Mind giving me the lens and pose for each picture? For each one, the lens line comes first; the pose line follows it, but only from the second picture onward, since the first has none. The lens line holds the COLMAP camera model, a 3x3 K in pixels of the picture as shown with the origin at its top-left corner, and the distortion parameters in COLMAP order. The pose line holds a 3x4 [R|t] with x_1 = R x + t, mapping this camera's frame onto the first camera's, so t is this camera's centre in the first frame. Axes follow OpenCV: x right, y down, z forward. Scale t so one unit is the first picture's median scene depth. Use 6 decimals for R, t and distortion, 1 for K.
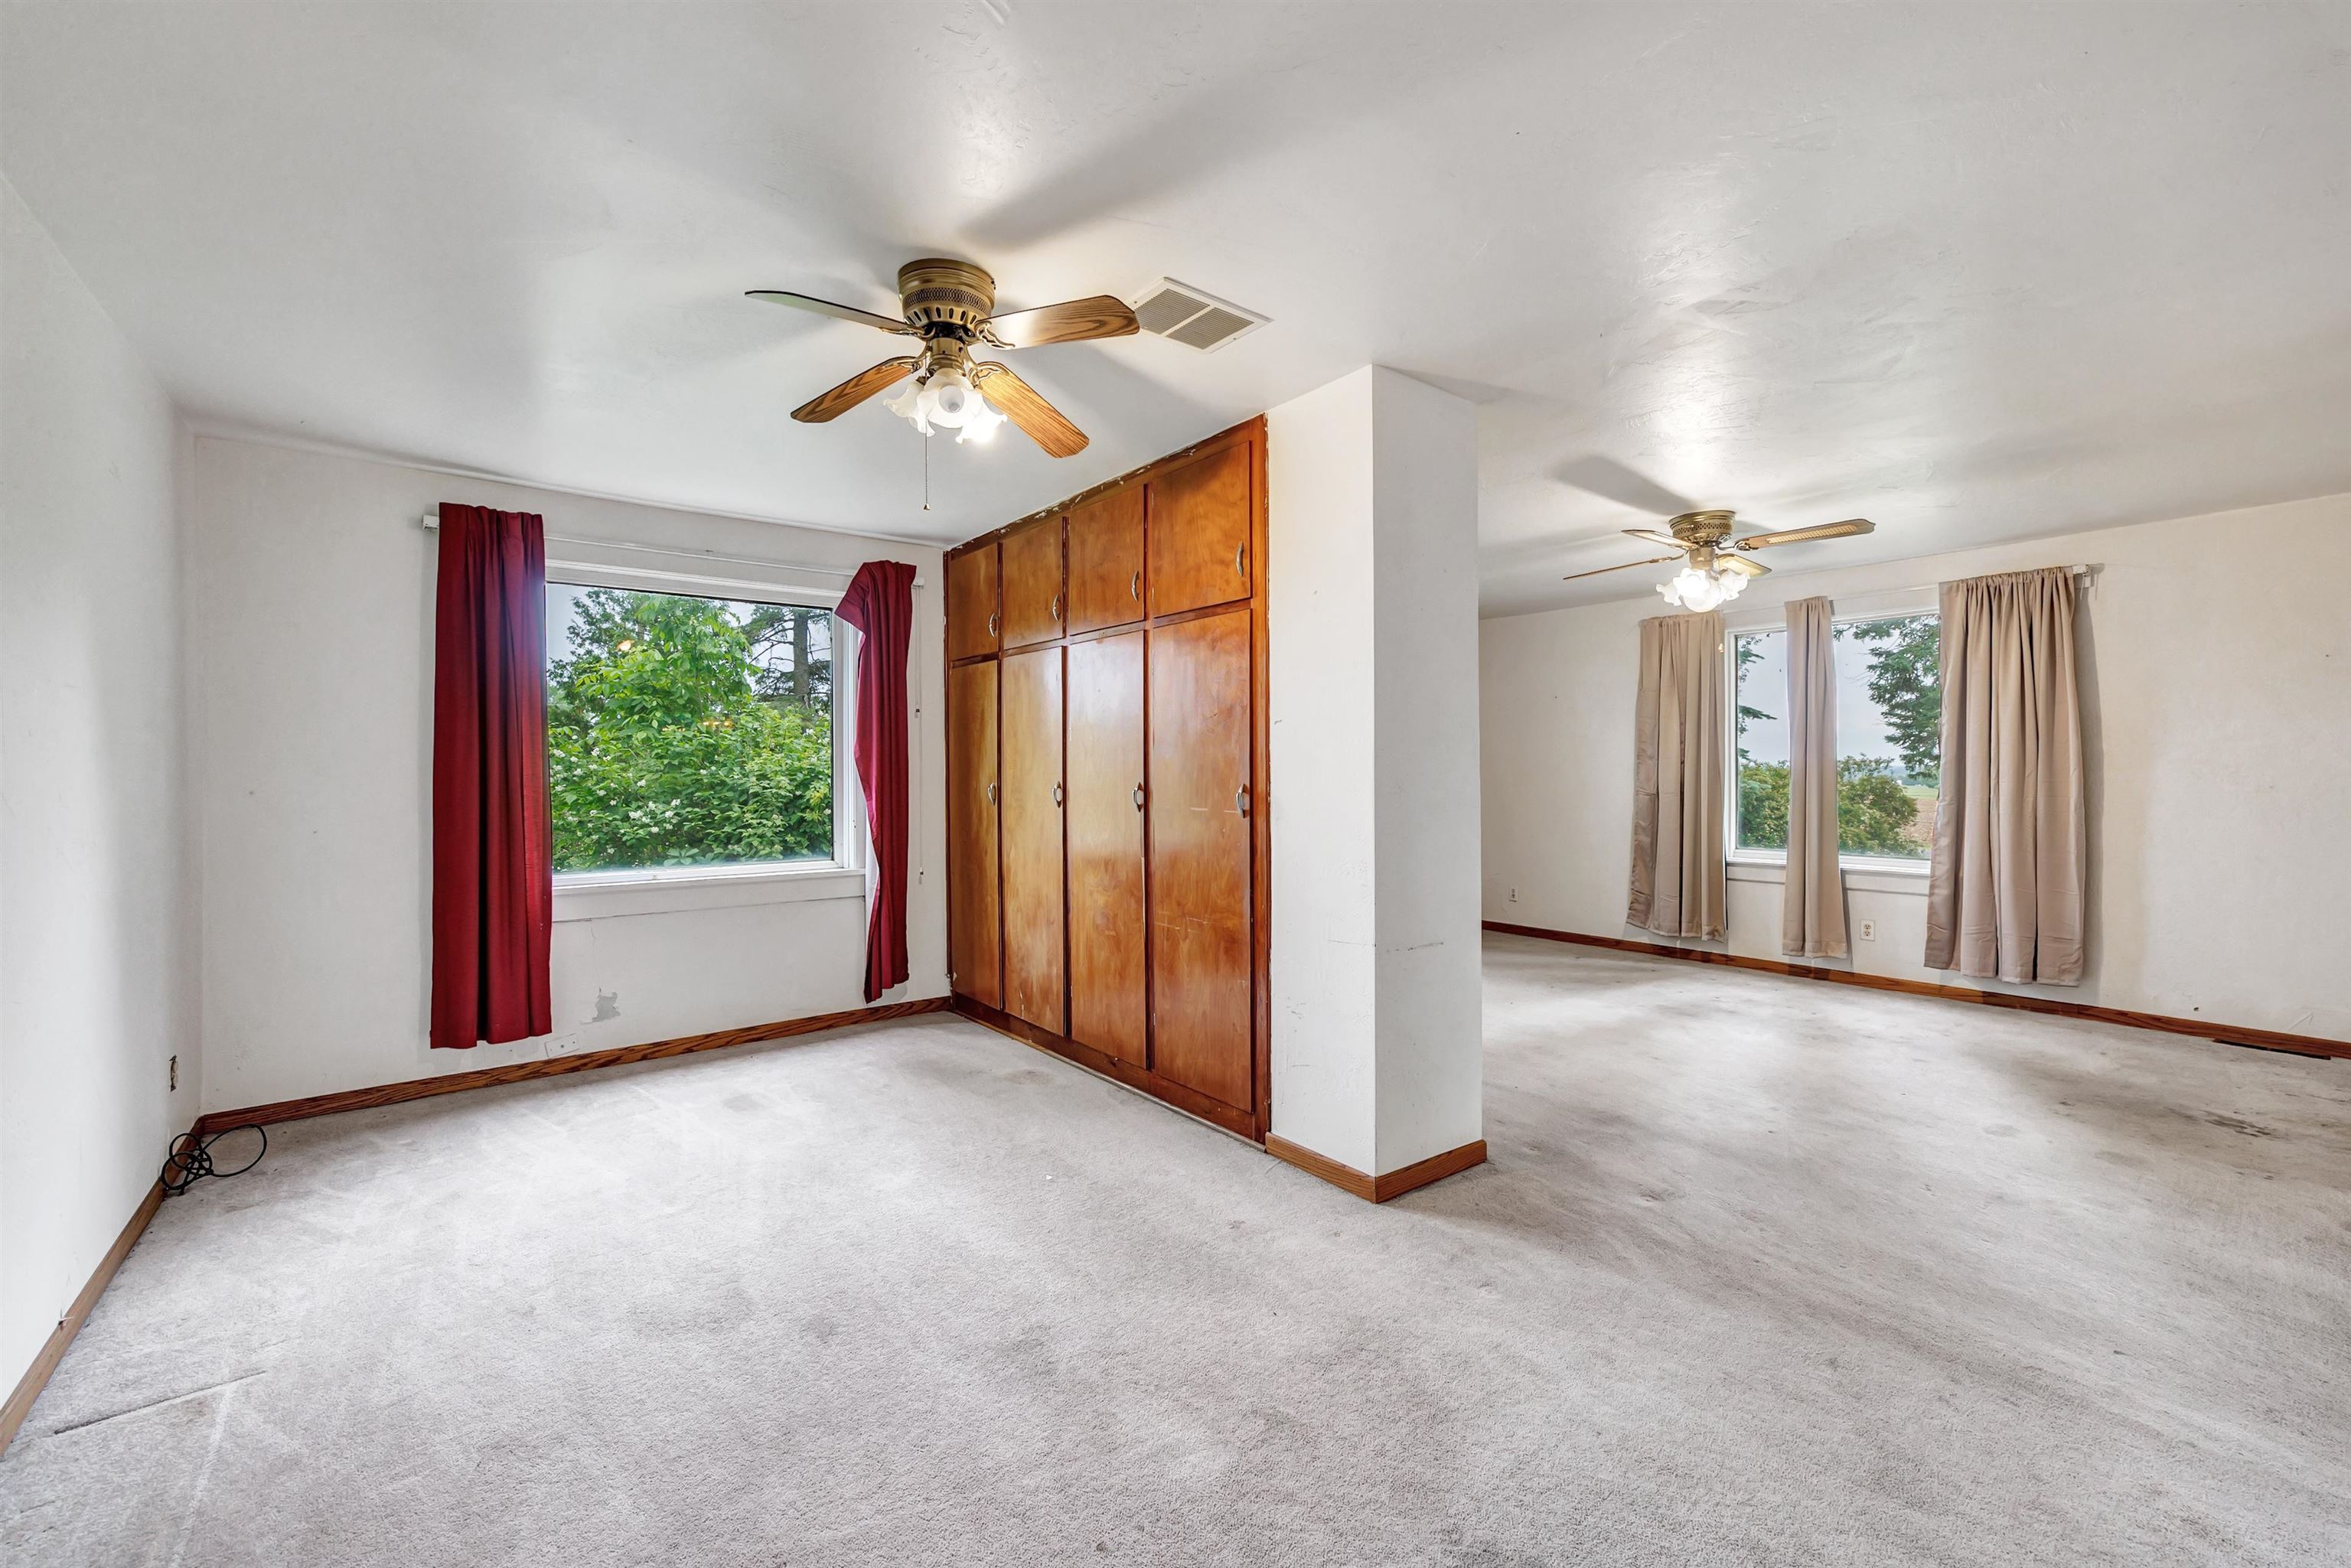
lens RADIAL K [[962.8, 0, 1173.6], [0, 962.8, 786.3], [0, 0, 1]] dist [0.001619, 0.000571]
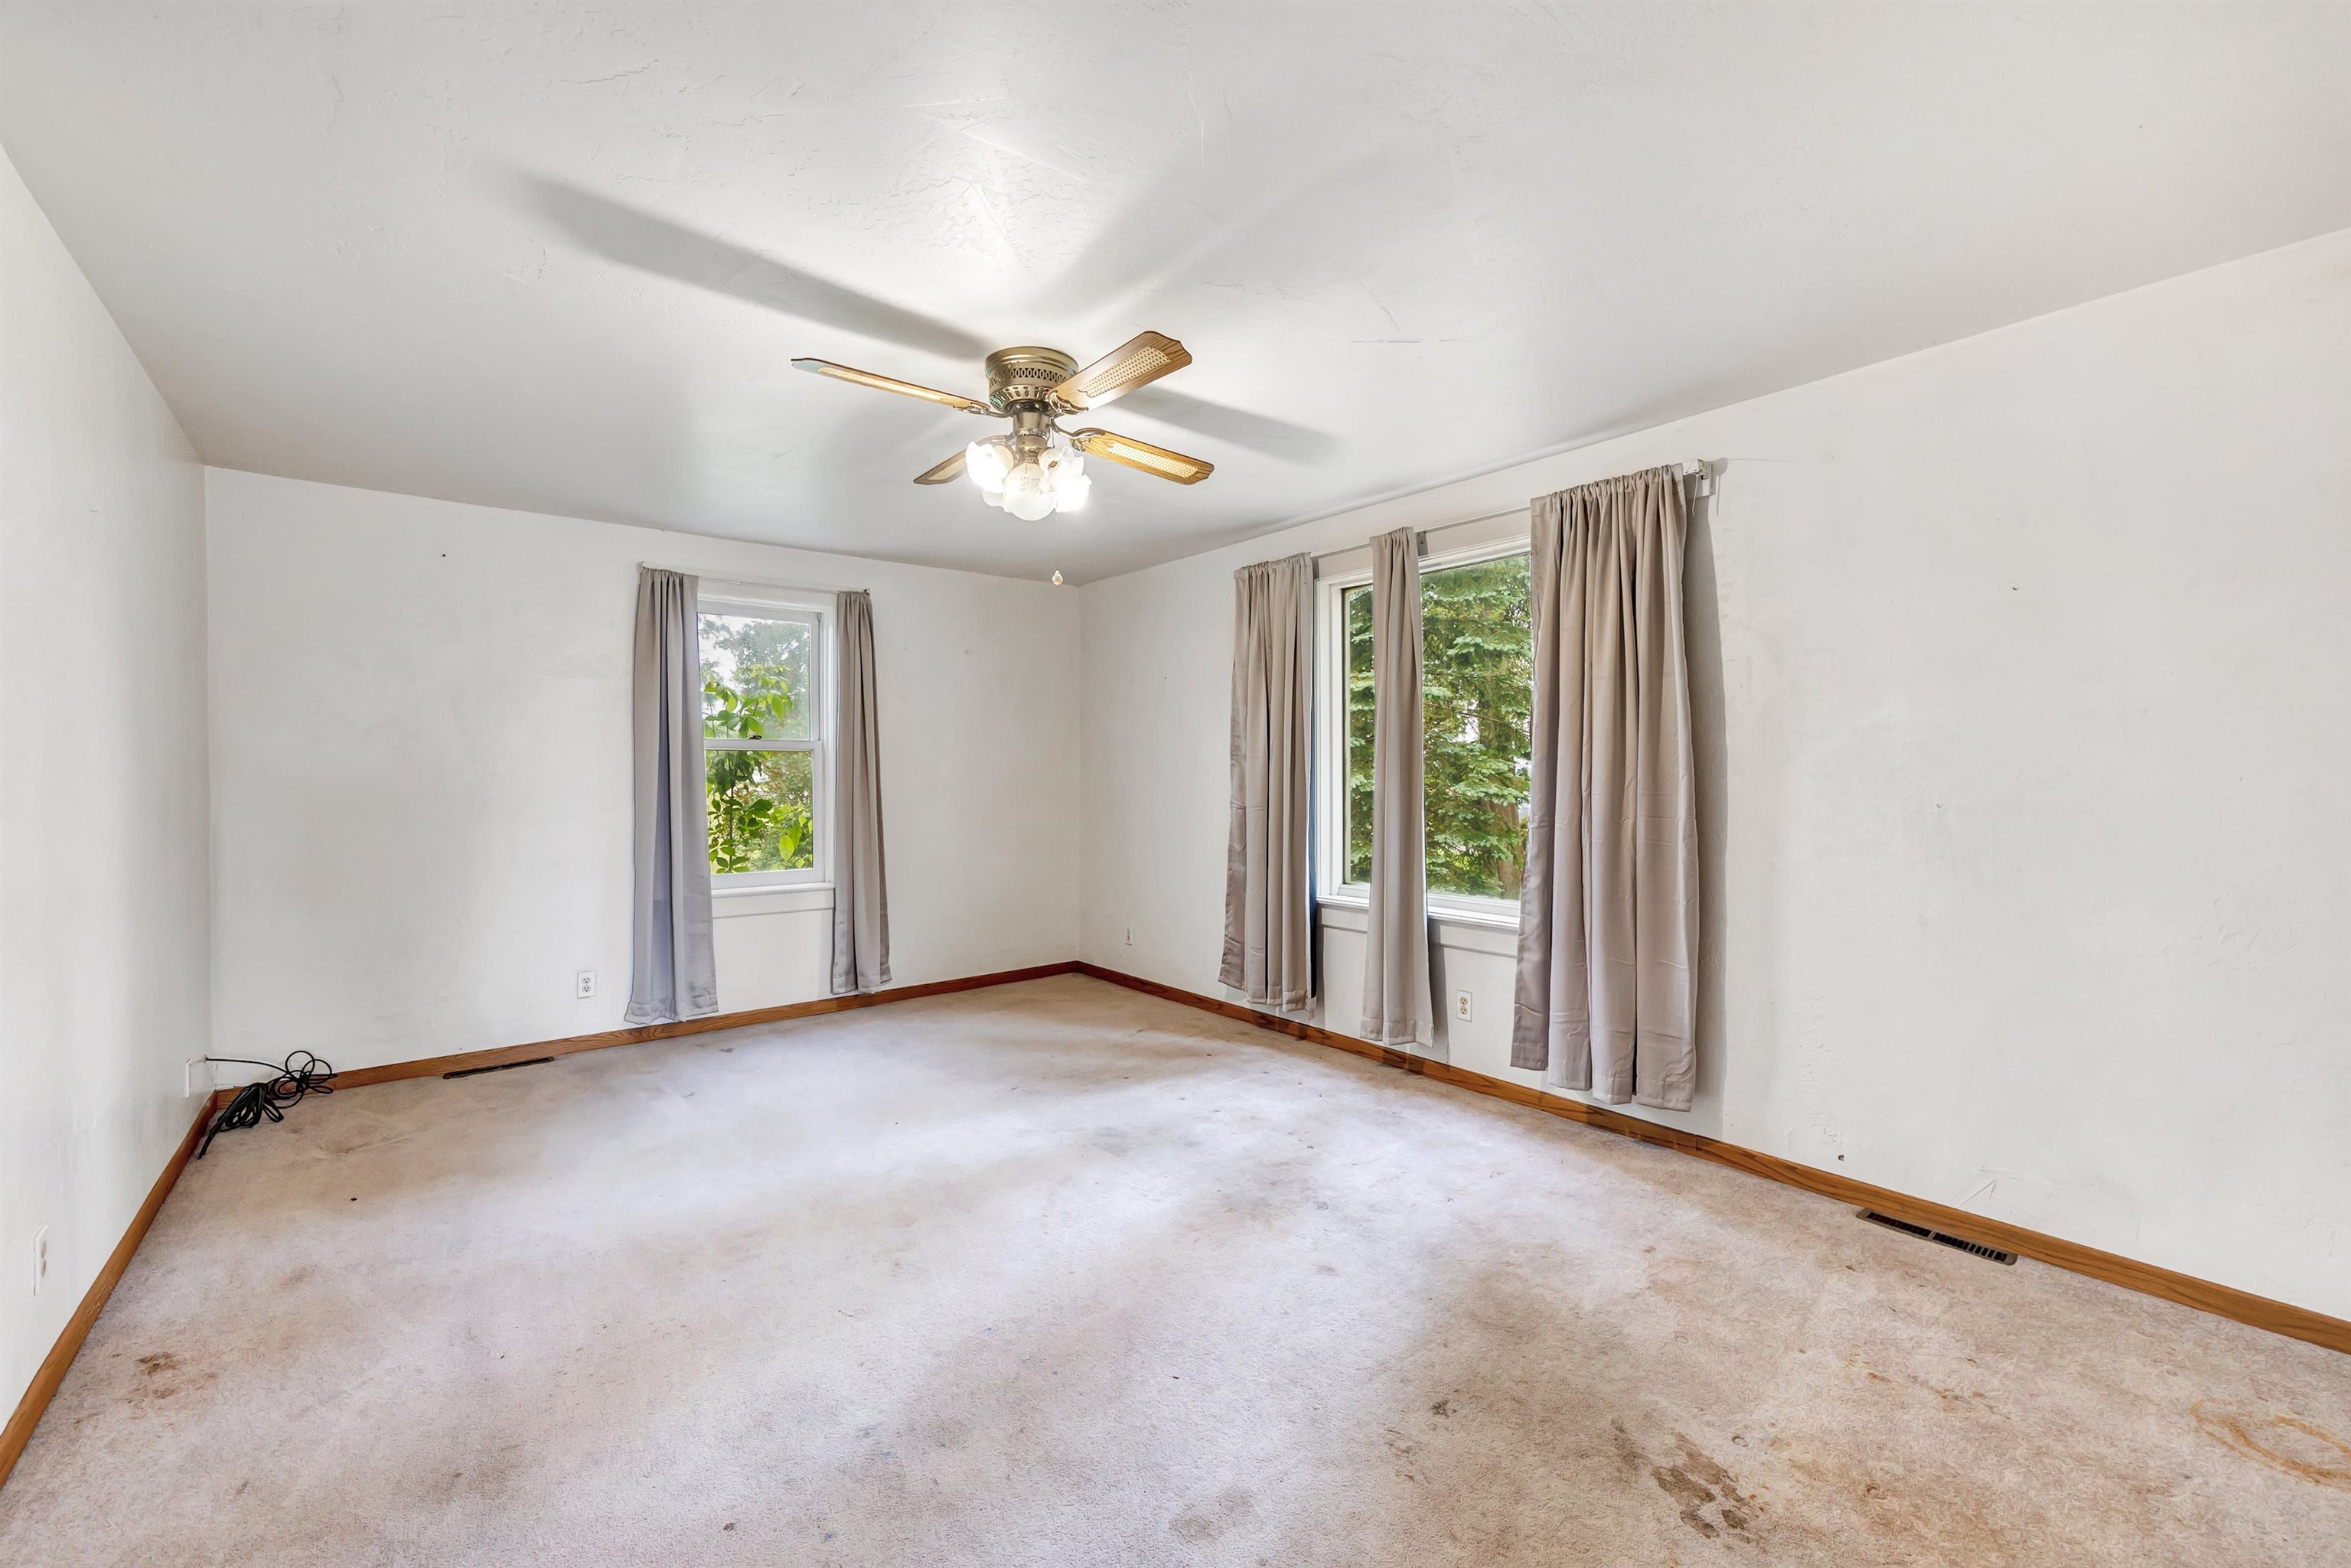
lens RADIAL K [[962.8, 0, 1178.9], [0, 962.8, 779.9], [0, 0, 1]] dist [0.001619, 0.000571]
pose [[0.999829, 0.002580, 0.018295, 0.562326], [-0.002375, 0.999934, -0.011225, -0.005522], [-0.018323, 0.011180, 0.999770, 0.345090]]
